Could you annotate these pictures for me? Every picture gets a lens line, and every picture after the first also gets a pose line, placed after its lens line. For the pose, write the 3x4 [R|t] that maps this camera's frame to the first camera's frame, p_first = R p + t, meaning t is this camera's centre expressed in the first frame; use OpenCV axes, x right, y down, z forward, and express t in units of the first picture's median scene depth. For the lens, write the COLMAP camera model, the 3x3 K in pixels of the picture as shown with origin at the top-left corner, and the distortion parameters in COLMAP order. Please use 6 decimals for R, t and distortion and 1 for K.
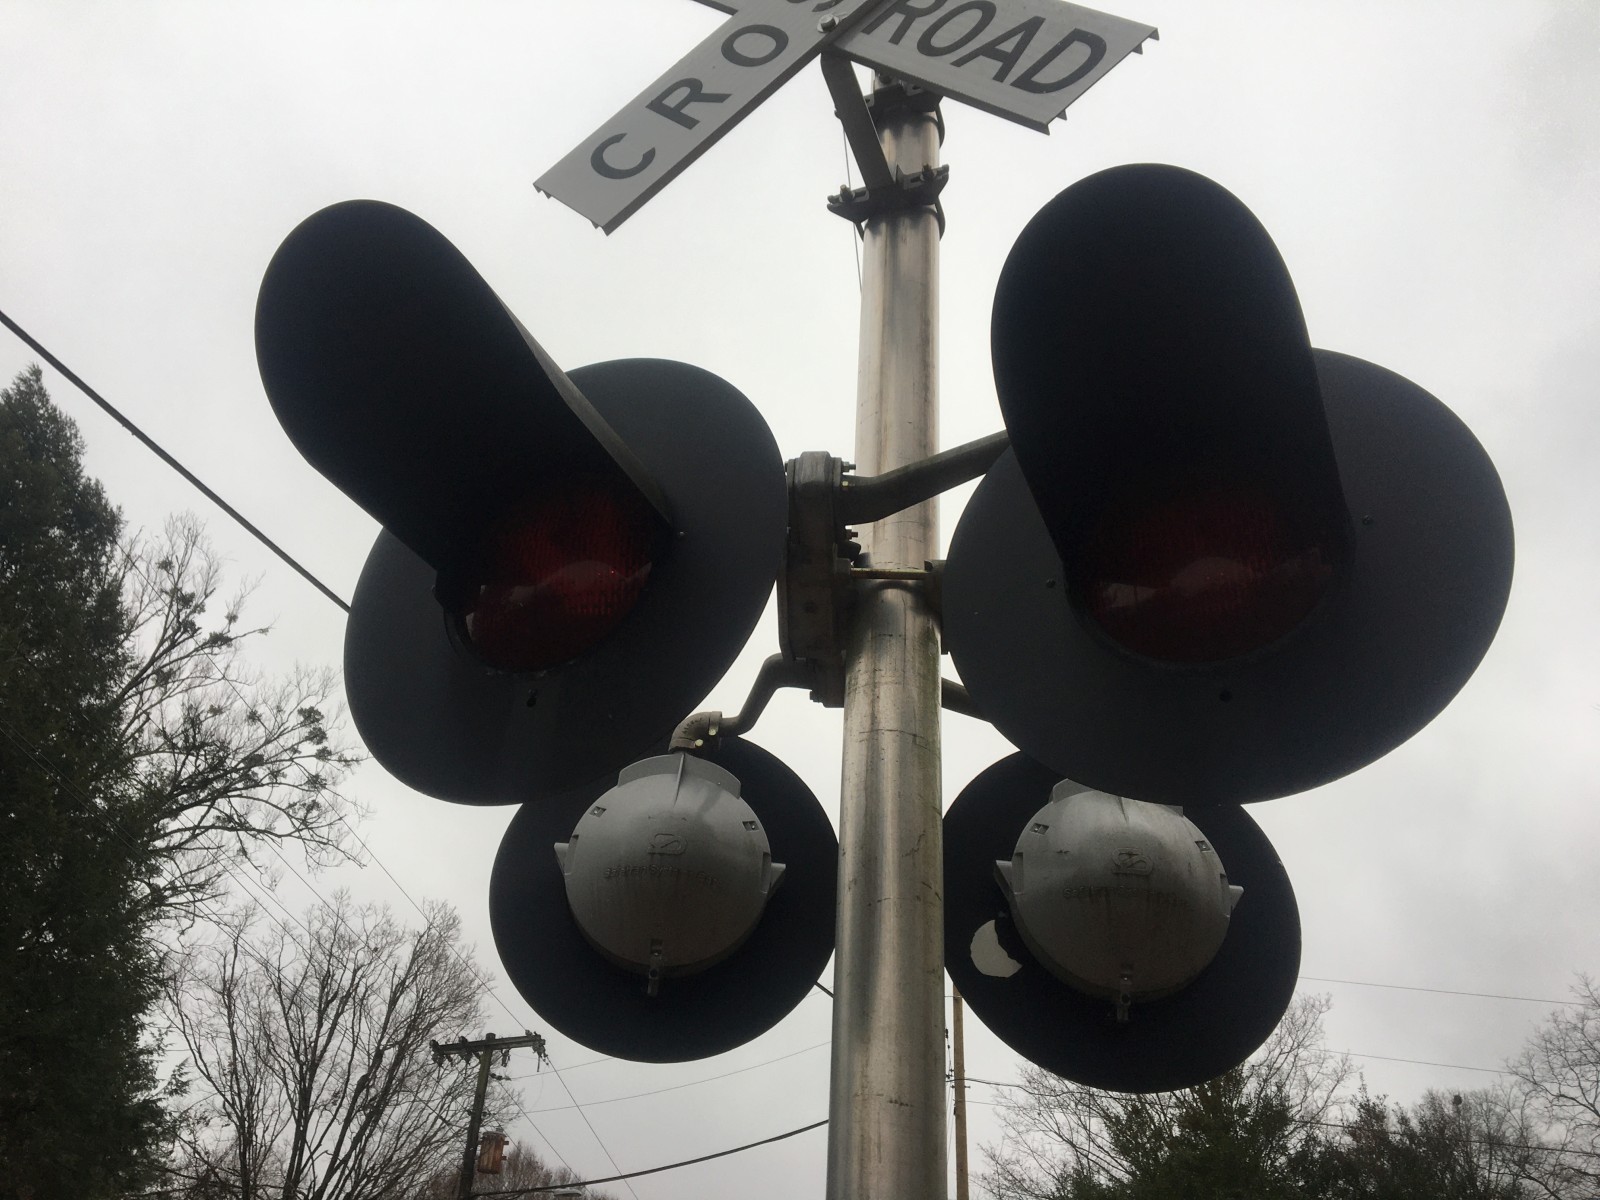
lens RADIAL K [[1360.2, 0, 772.0], [0, 1360.2, 594.2], [0, 0, 1]] dist [0.104133, -0.140031]
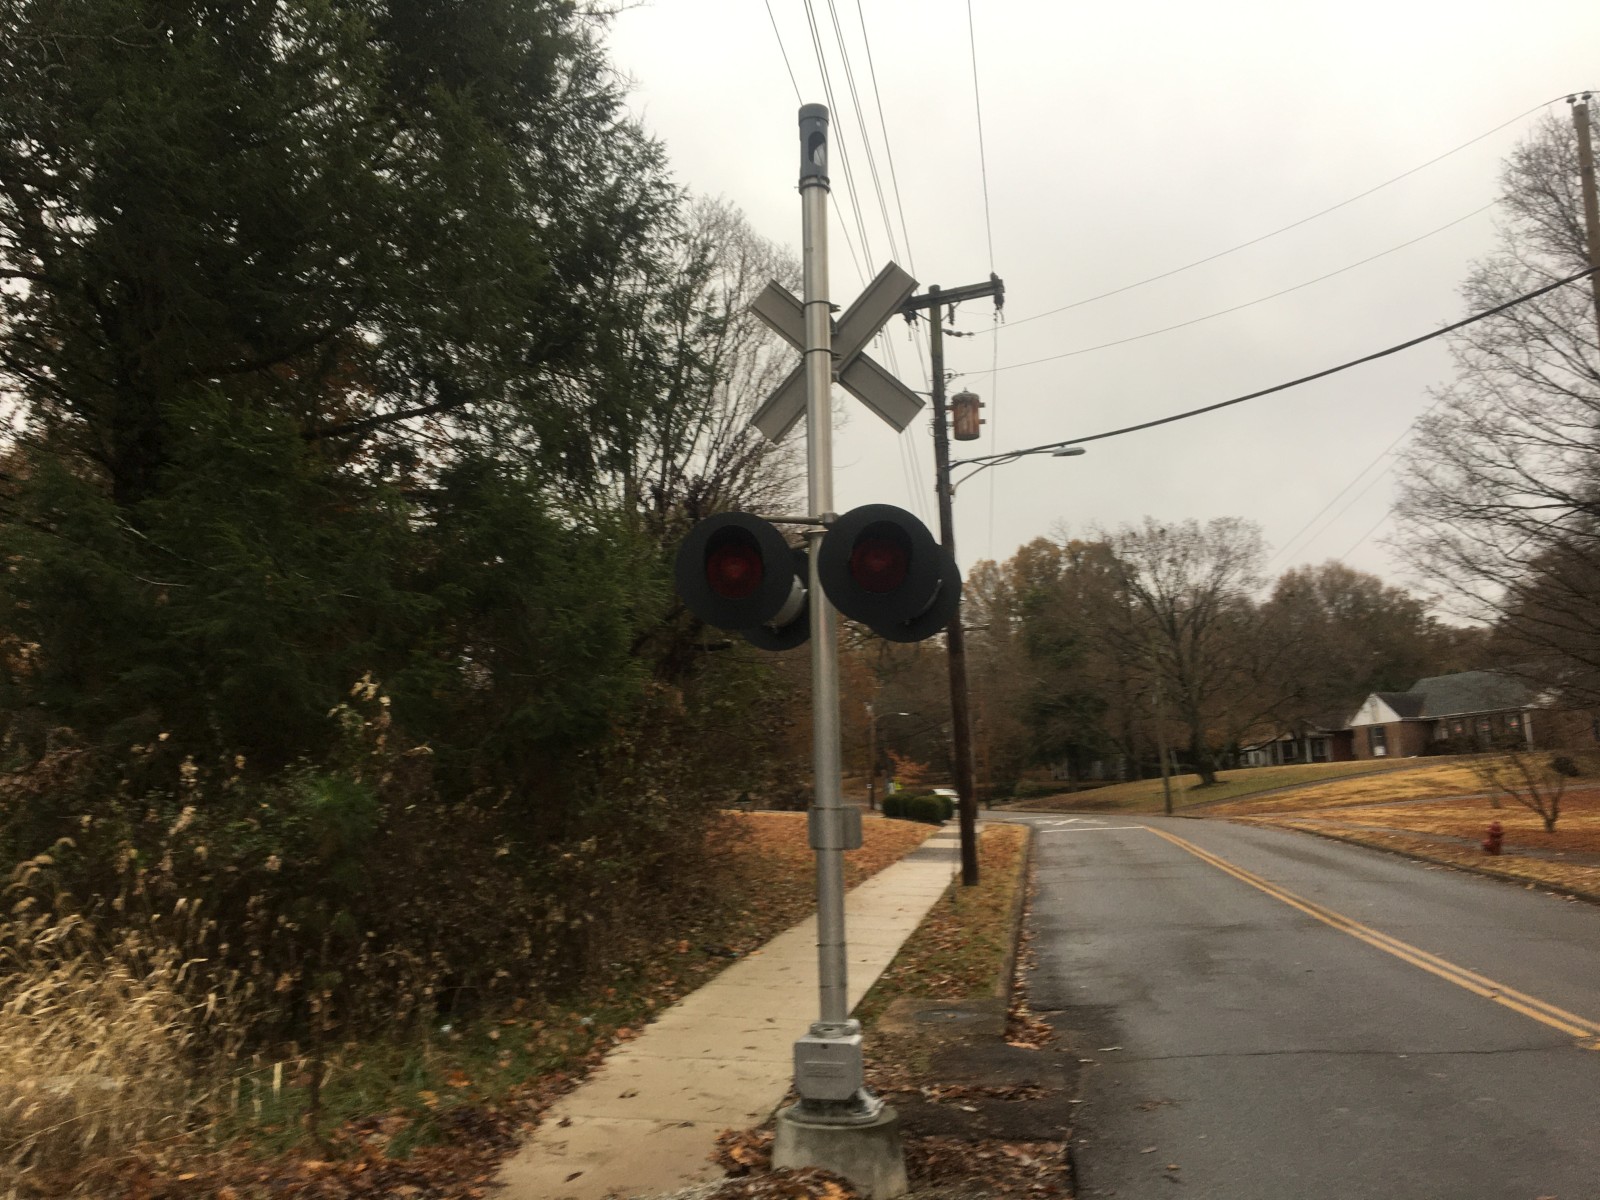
lens RADIAL K [[1392.2, 0, 800.0], [0, 1392.2, 600.0], [0, 0, 1]] dist [0.055566, -0.138531]
pose [[0.996208, -0.078809, -0.036868, -0.241298], [0.086993, 0.894769, 0.437973, 0.105317], [-0.001528, -0.439519, 0.898232, 0.160875]]
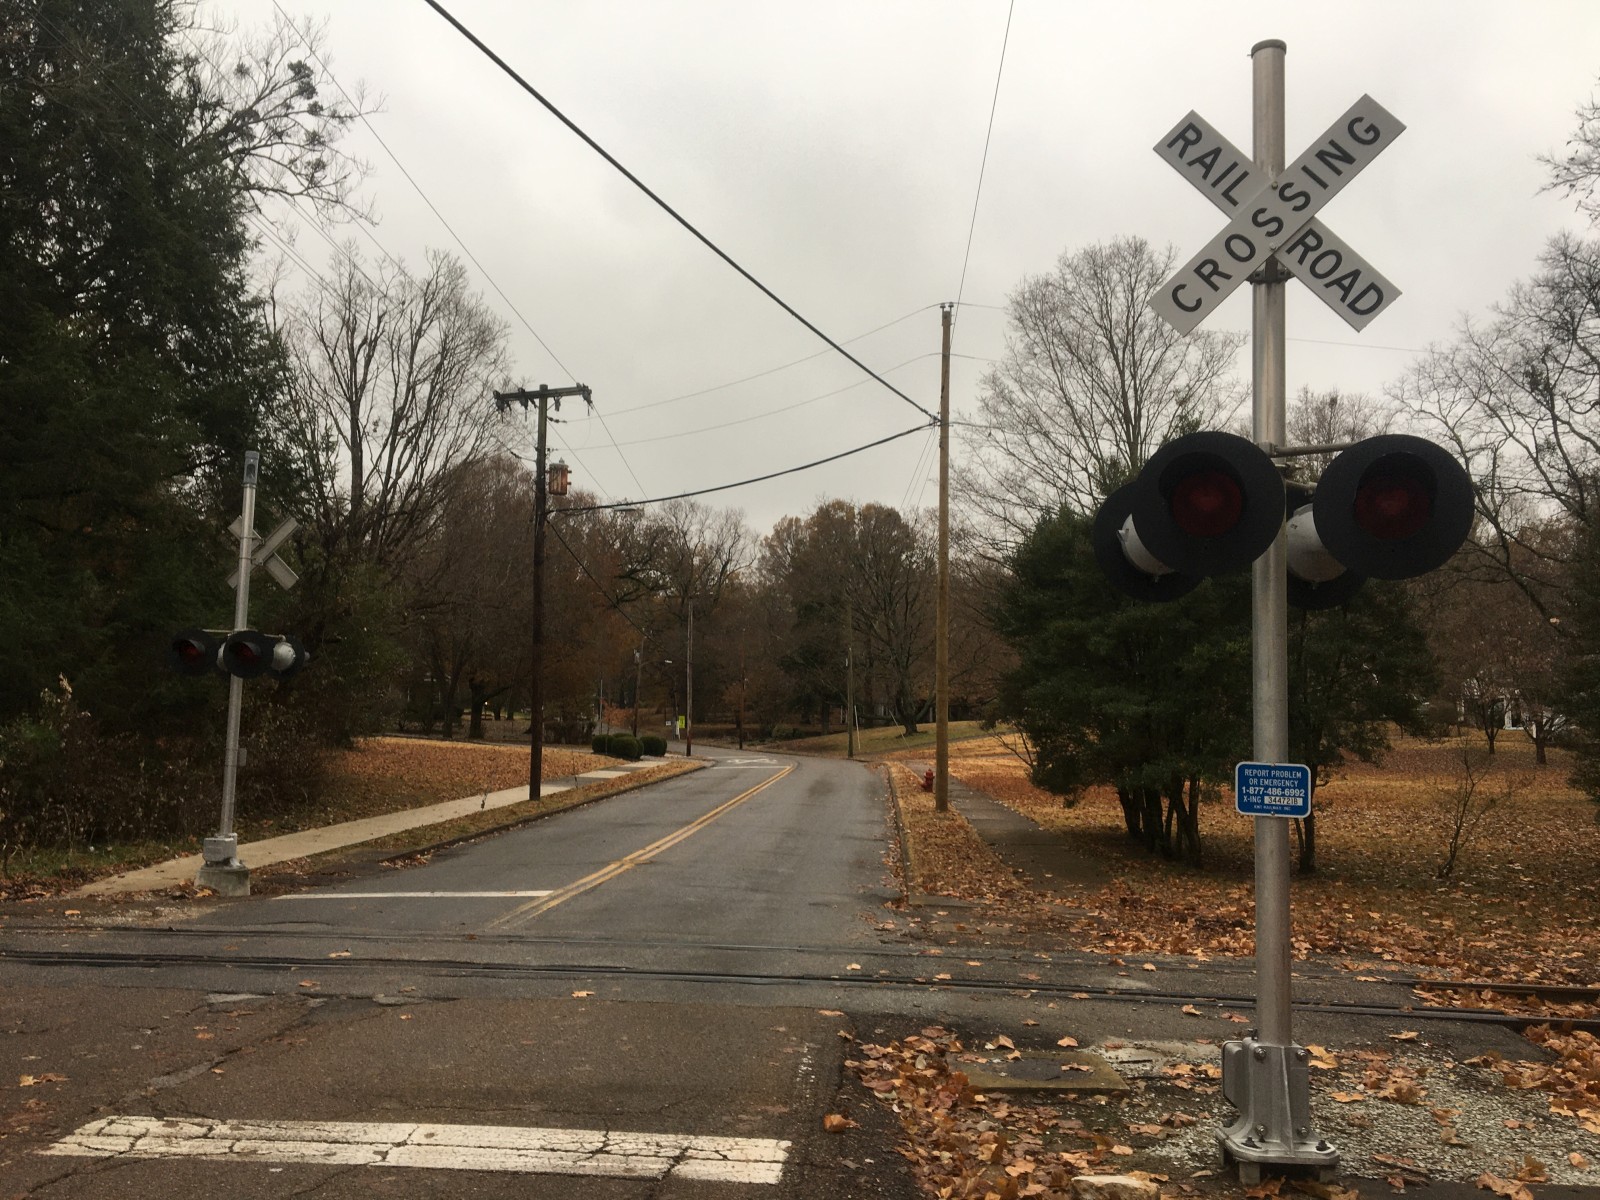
lens RADIAL K [[1369.1, 0, 790.3], [0, 1369.1, 592.9], [0, 0, 1]] dist [0.081913, -0.125490]
pose [[0.997272, -0.026910, 0.068728, -0.073091], [-0.009148, 0.878921, 0.476880, -0.074190], [-0.073239, -0.476208, 0.876277, -0.104693]]
